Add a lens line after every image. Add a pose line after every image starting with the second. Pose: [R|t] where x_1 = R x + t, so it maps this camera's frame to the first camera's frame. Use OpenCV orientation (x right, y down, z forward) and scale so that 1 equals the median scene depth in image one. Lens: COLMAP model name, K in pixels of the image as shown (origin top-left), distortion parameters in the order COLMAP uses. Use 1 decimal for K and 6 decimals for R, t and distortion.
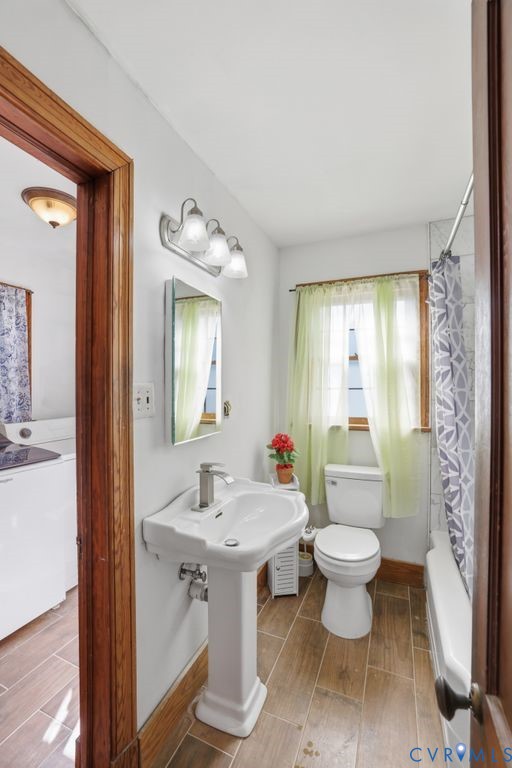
lens RADIAL K [[332.5, 0, 256.9], [0, 332.5, 388.5], [0, 0, 1]] dist [-0.015723, -0.000727]
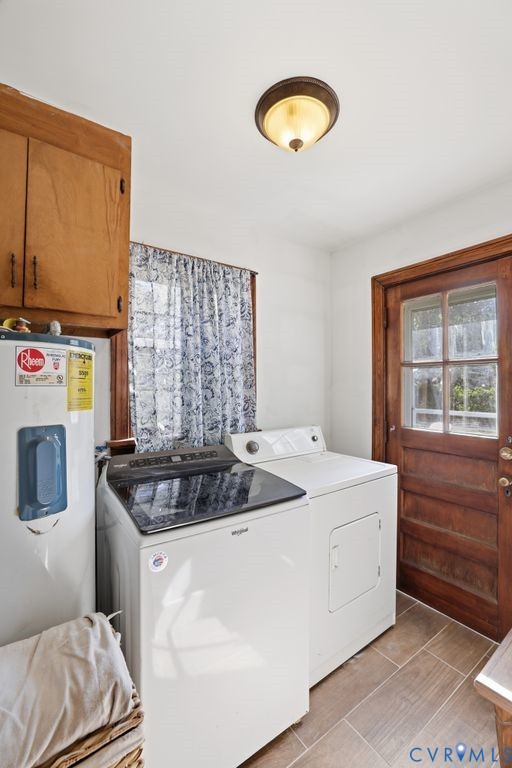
lens RADIAL K [[332.5, 0, 256.0], [0, 332.5, 387.3], [0, 0, 1]] dist [-0.015723, -0.000727]
pose [[0.857240, -0.002713, -0.514910, -0.276196], [-0.002763, 0.999947, -0.009868, 0.000067], [0.514910, 0.009882, 0.857187, 0.313704]]
